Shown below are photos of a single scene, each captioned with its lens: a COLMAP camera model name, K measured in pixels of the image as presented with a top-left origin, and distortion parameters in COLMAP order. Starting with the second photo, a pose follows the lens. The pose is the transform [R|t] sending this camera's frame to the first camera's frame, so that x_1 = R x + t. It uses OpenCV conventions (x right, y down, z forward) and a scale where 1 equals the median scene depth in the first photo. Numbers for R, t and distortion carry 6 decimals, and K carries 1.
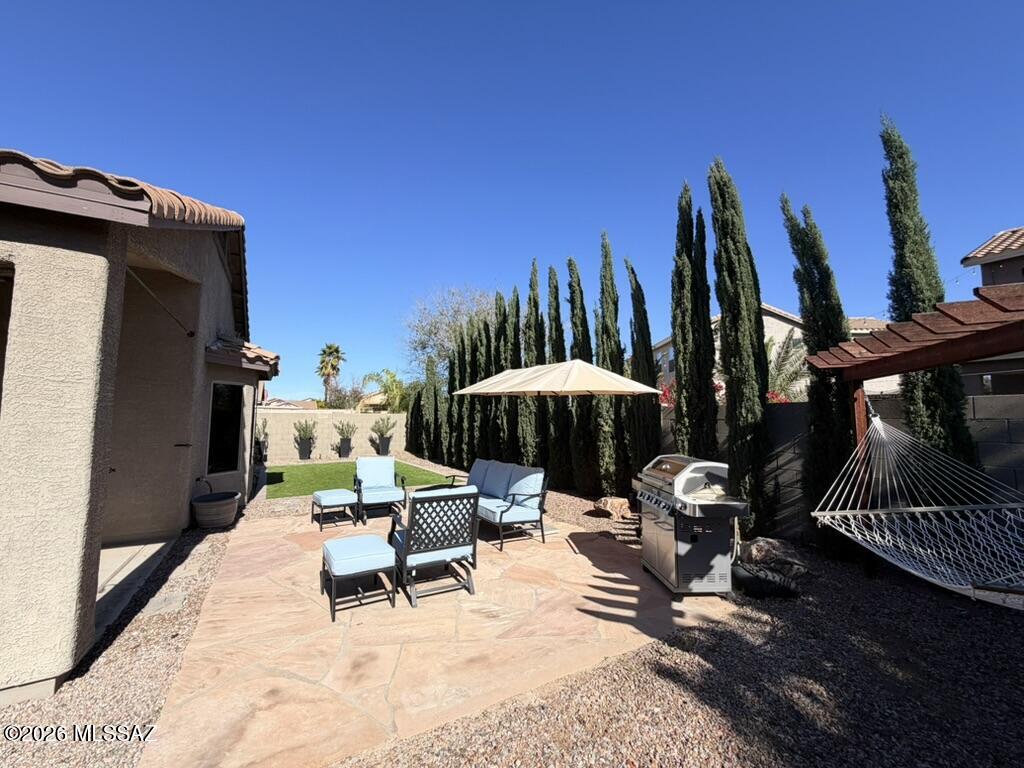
lens RADIAL K [[411.6, 0, 512.0], [0, 411.6, 384.0], [0, 0, 1]] dist [0.000381, -0.000213]
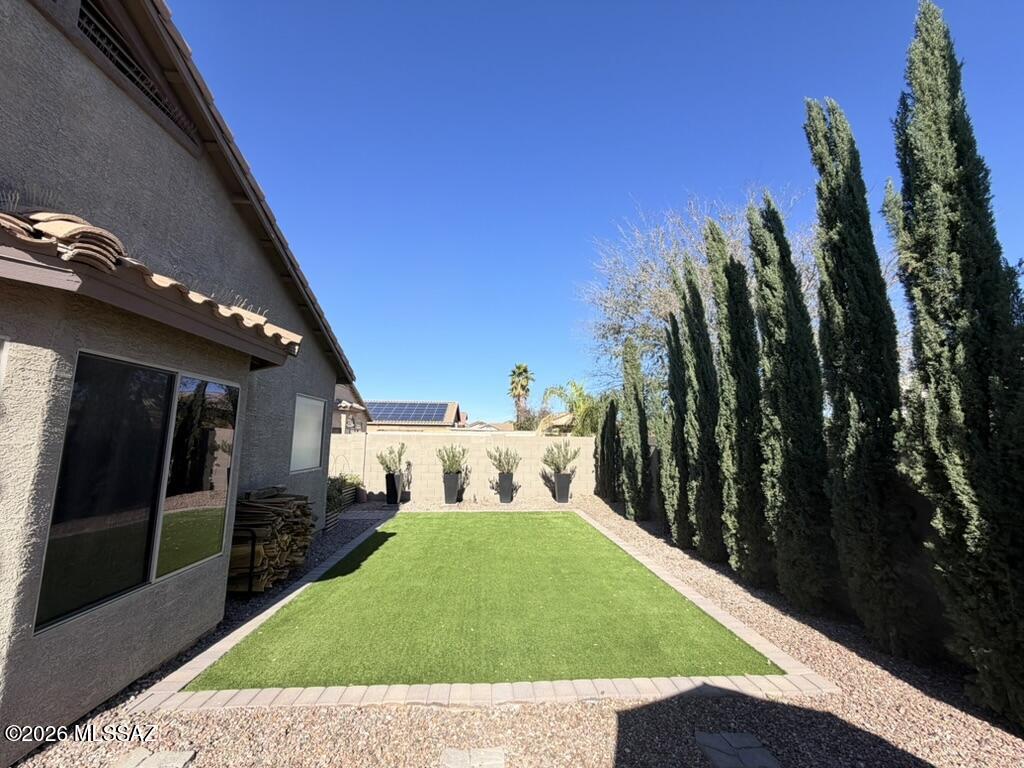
lens RADIAL K [[411.6, 0, 512.0], [0, 411.6, 384.0], [0, 0, 1]] dist [0.000381, -0.000213]
pose [[0.895685, -0.051757, -0.441668, -0.089375], [0.028279, 0.997823, -0.059582, 0.025704], [0.443790, 0.040877, 0.895198, 0.388776]]
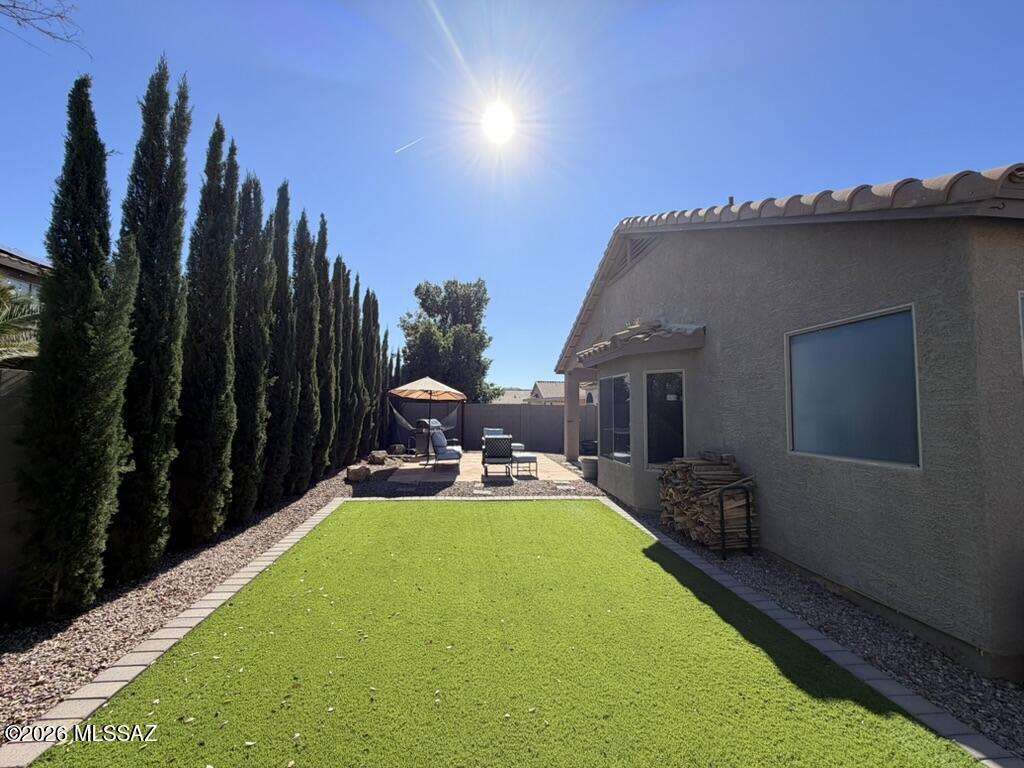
lens RADIAL K [[411.6, 0, 512.0], [0, 411.6, 384.0], [0, 0, 1]] dist [0.000381, -0.000213]
pose [[-0.919012, 0.013597, 0.393994, -0.681936], [-0.046846, 0.988558, -0.143385, 0.138884], [-0.391436, -0.150230, -0.907860, 1.498549]]
